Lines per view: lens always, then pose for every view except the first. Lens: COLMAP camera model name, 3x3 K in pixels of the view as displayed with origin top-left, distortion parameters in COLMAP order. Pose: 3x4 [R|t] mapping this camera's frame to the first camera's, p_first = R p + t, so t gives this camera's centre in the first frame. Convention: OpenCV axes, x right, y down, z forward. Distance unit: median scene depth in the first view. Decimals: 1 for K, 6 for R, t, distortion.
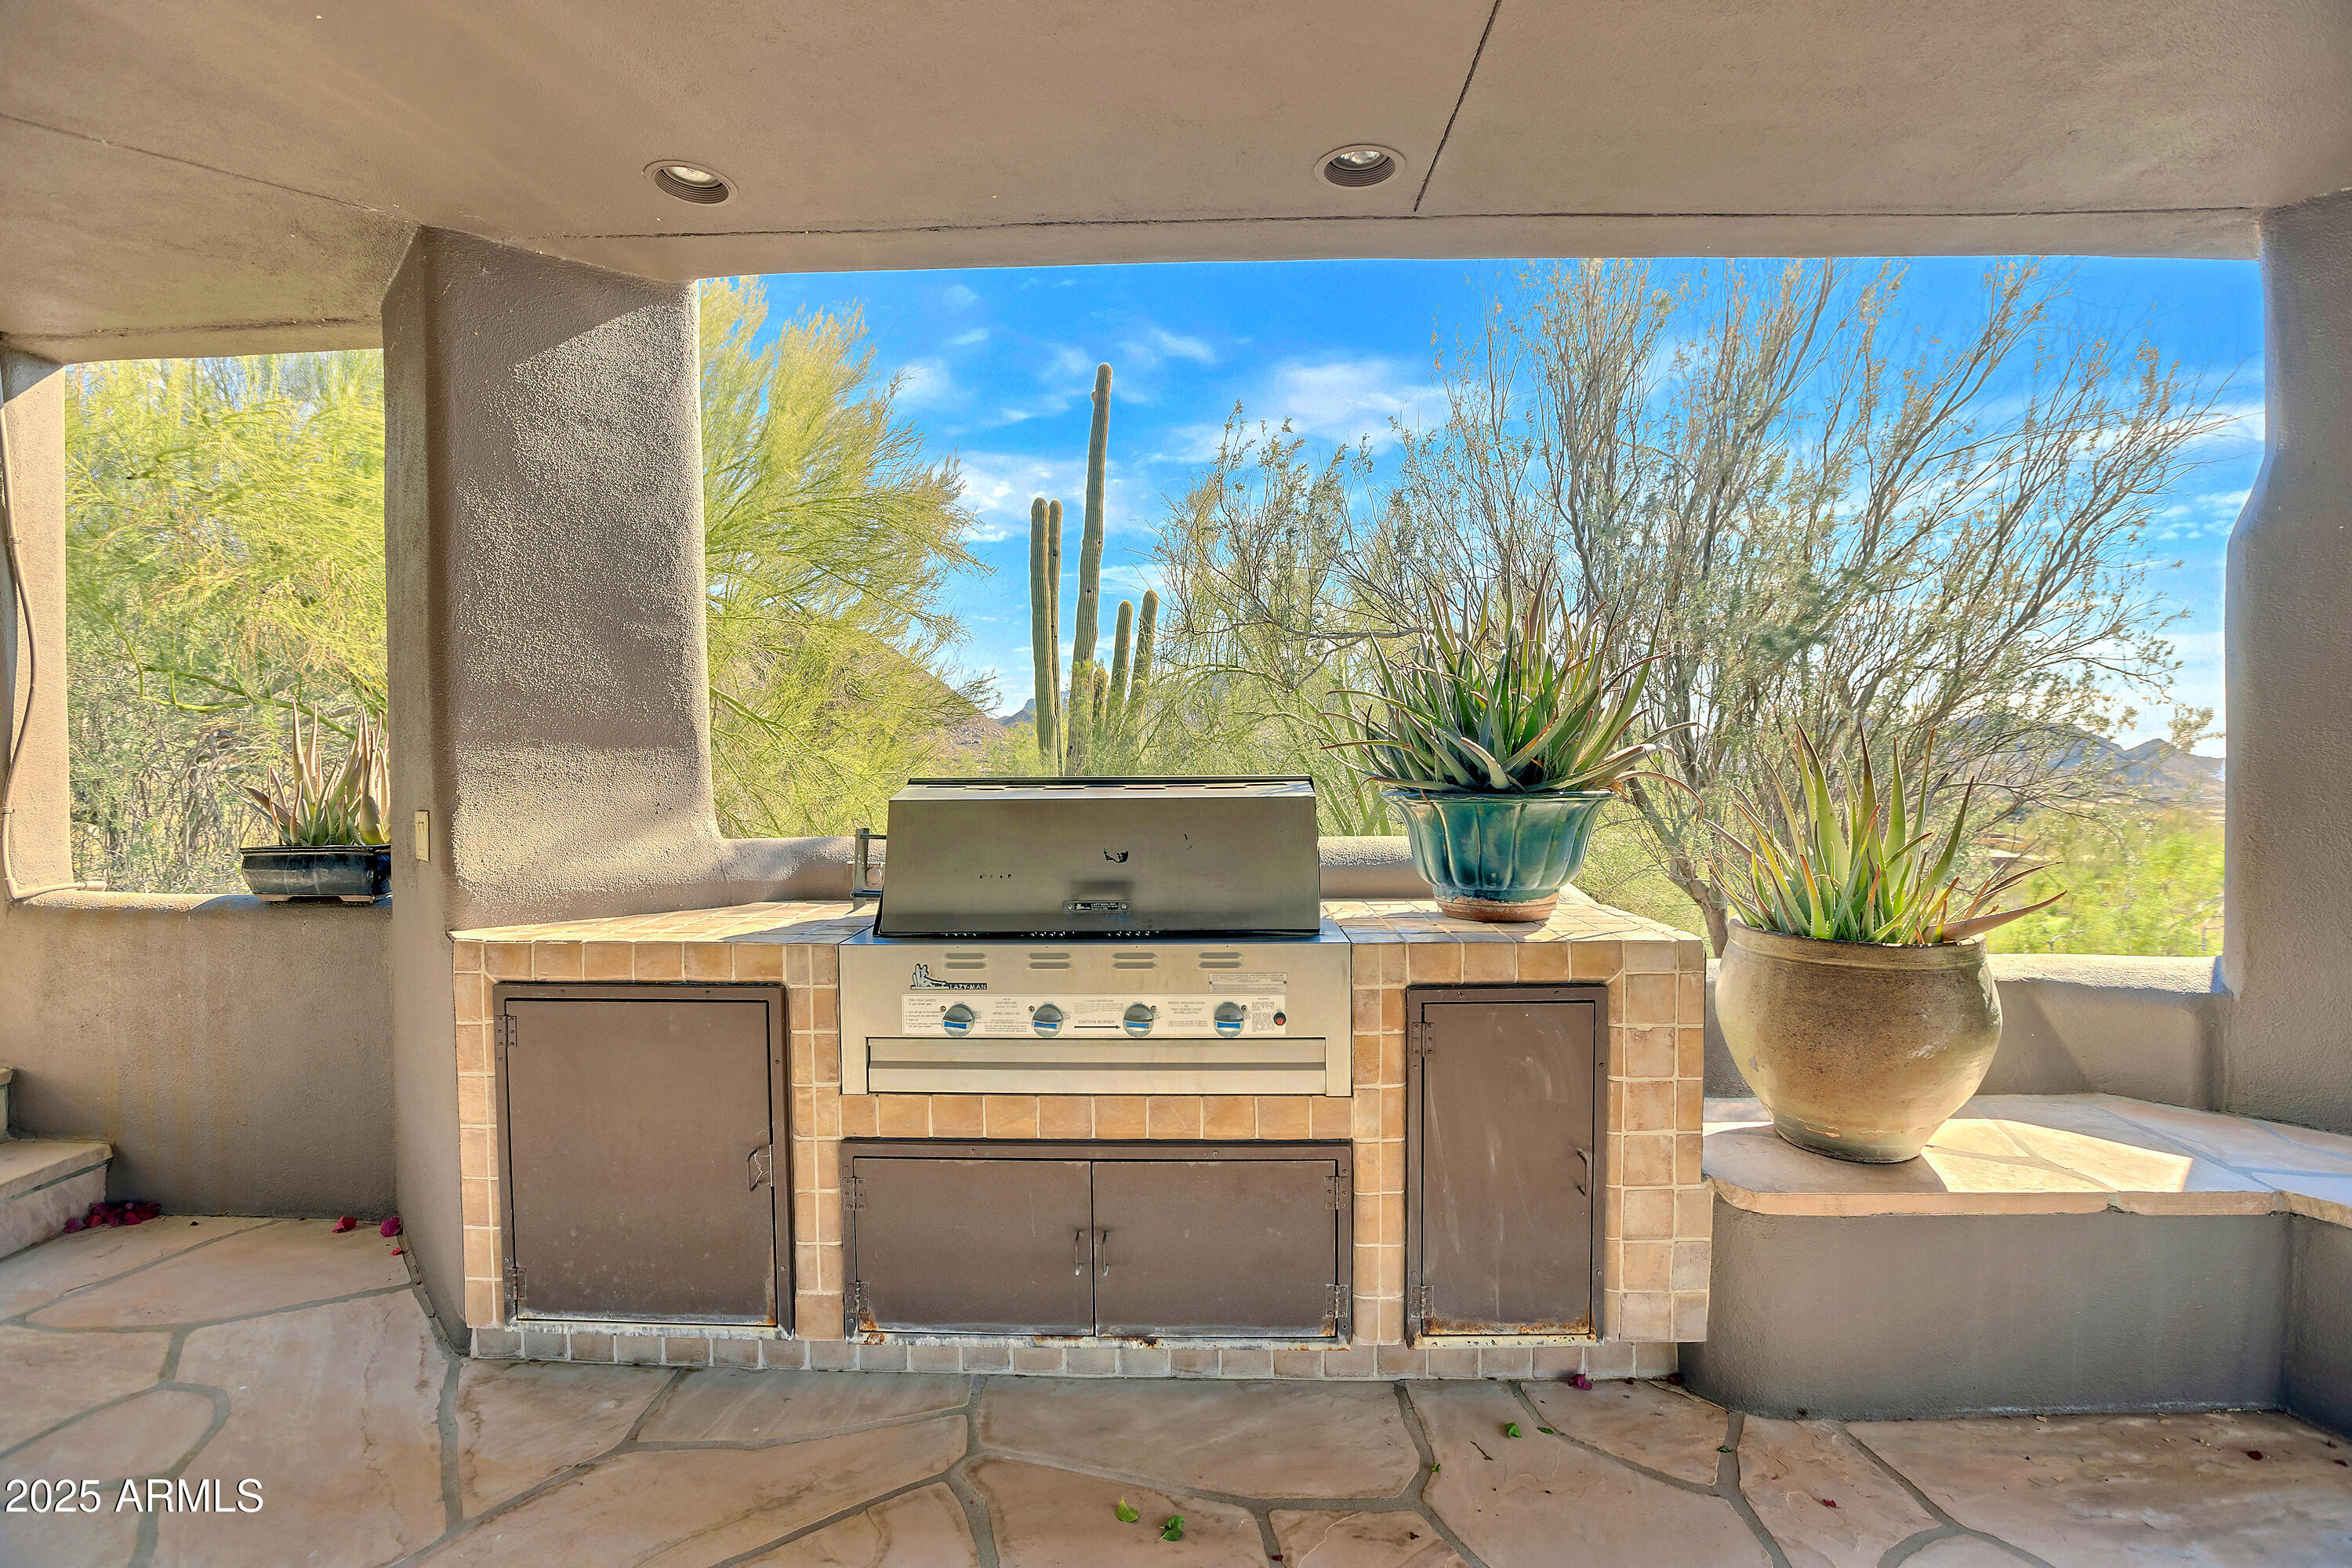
lens RADIAL K [[1122.7, 0, 1176.0], [0, 1122.7, 784.0], [0, 0, 1]] dist [-0.051017, 0.009802]
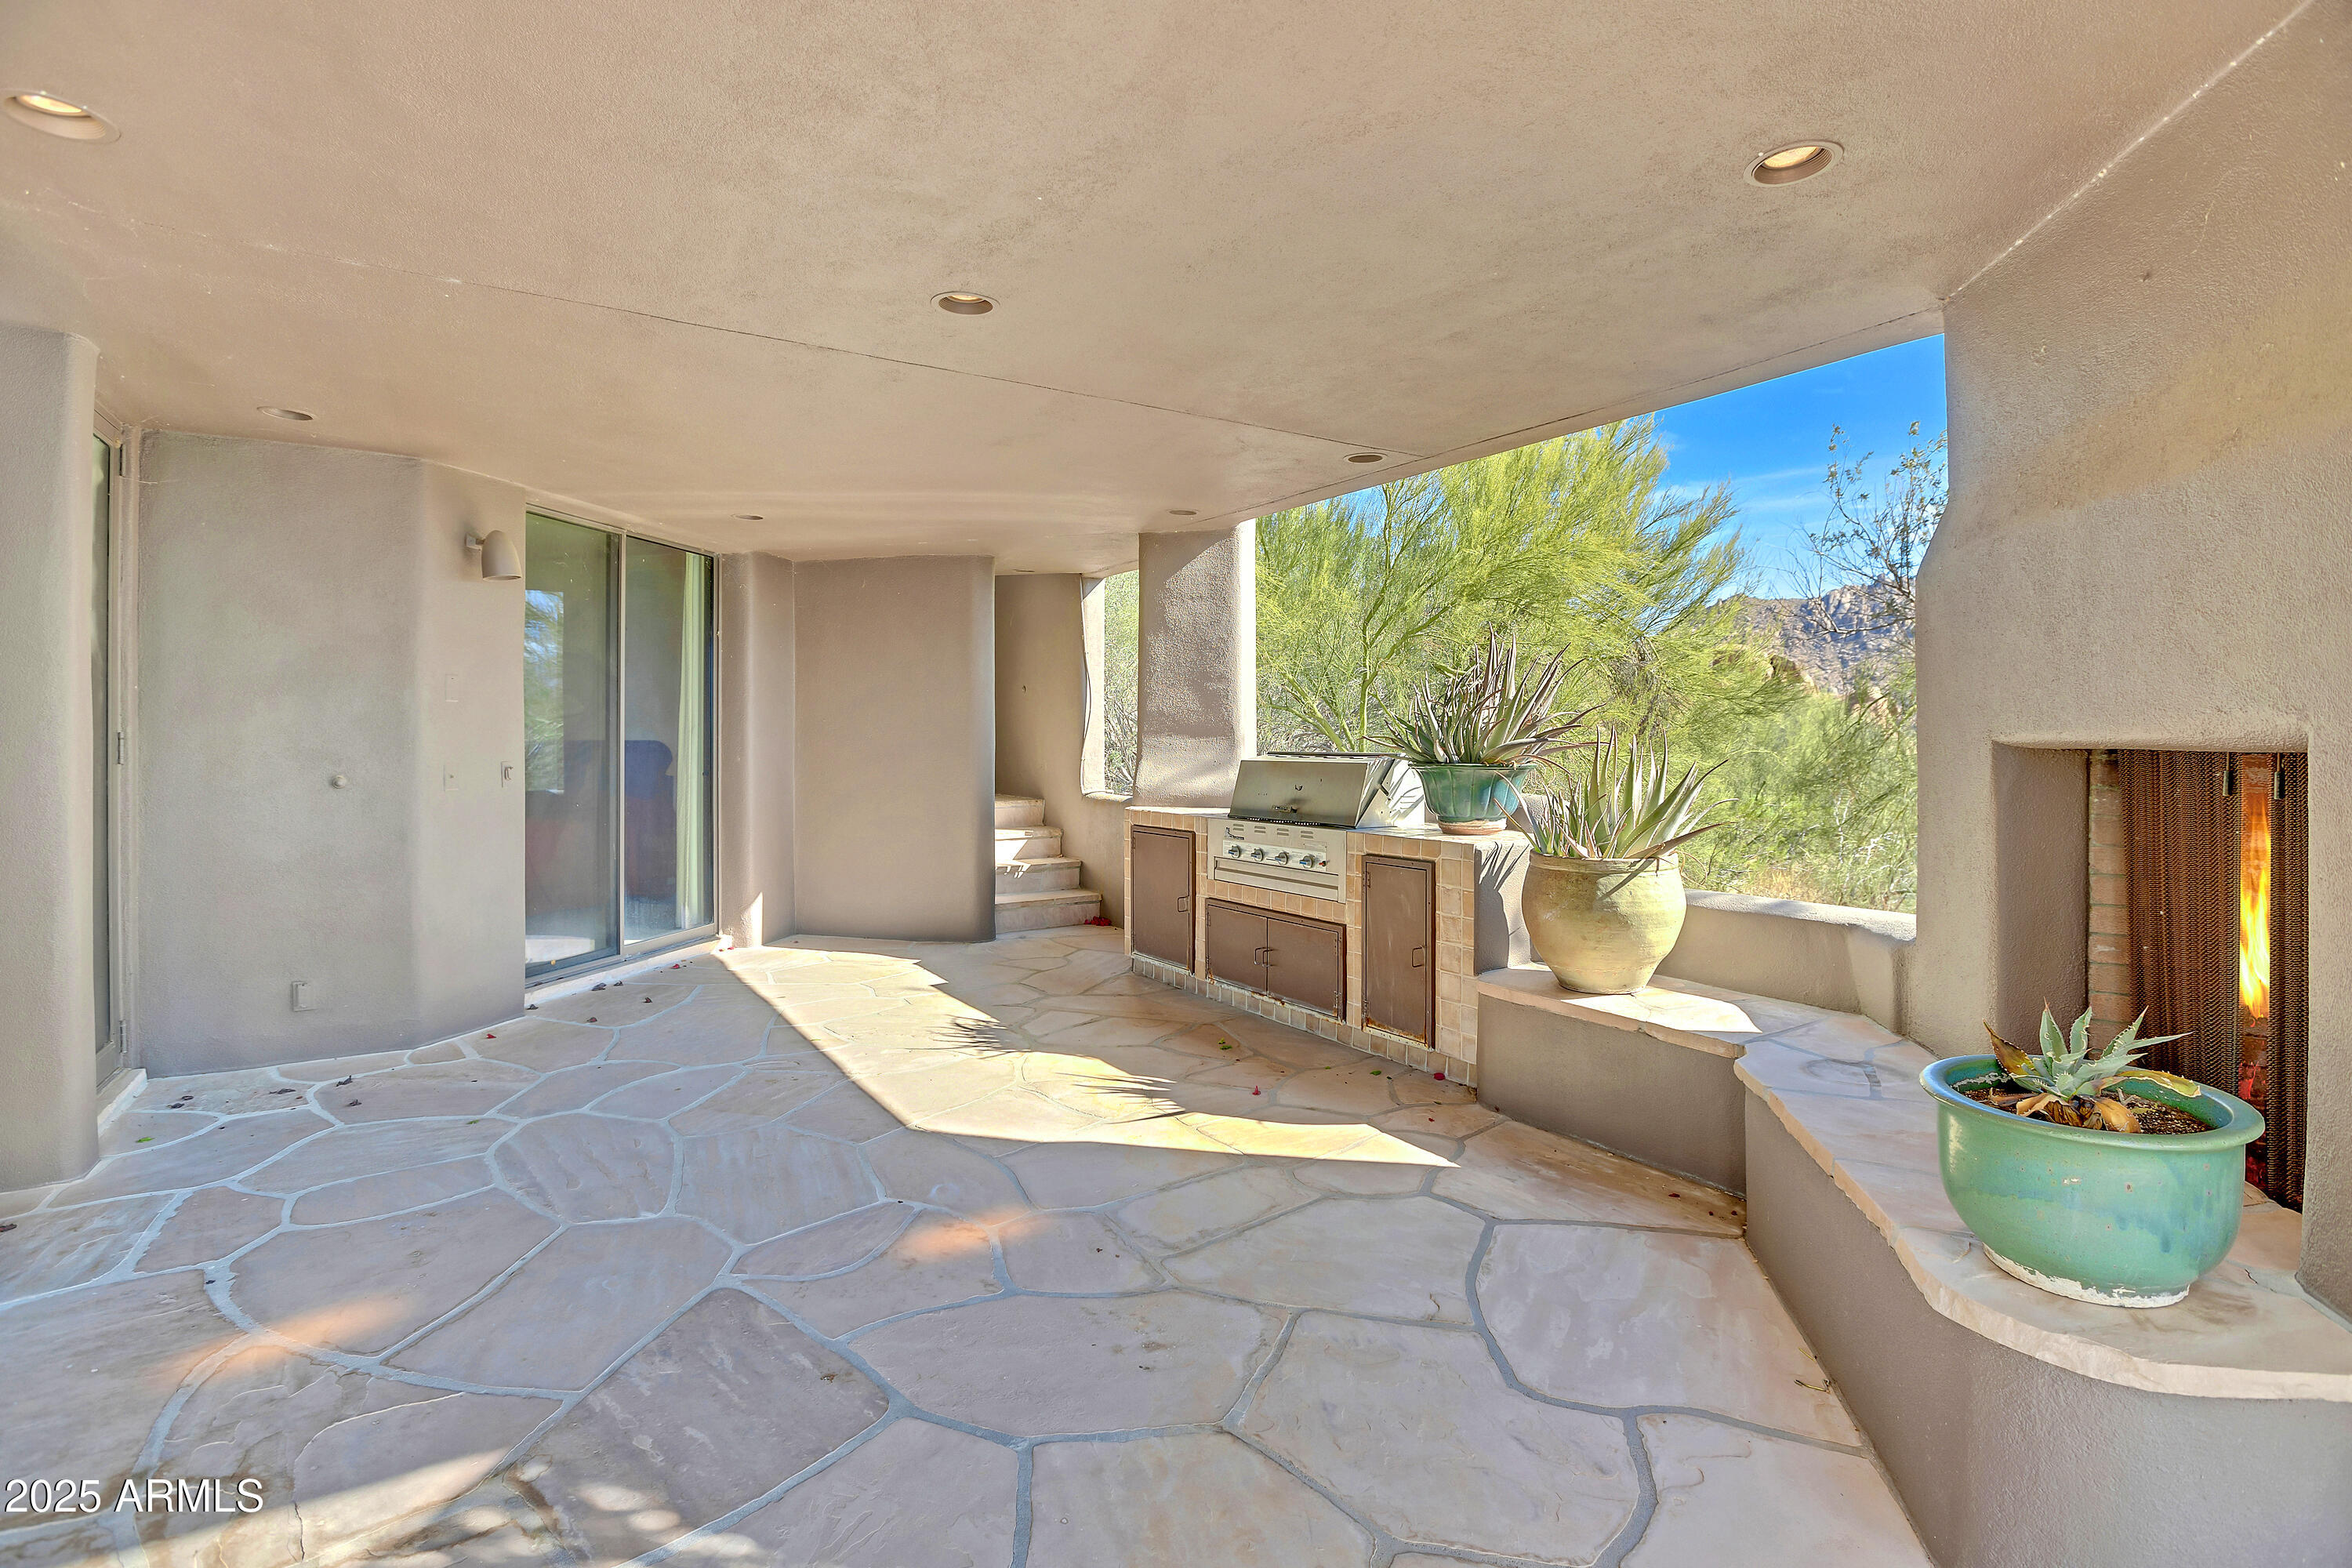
lens RADIAL K [[1101.7, 0, 1166.0], [0, 1101.7, 774.1], [0, 0, 1]] dist [-0.059718, 0.019019]
pose [[0.568159, 0.032188, -0.822289, 1.634876], [-0.026091, 0.999437, 0.021095, -0.000665], [0.822505, 0.009468, 0.568679, -0.456493]]
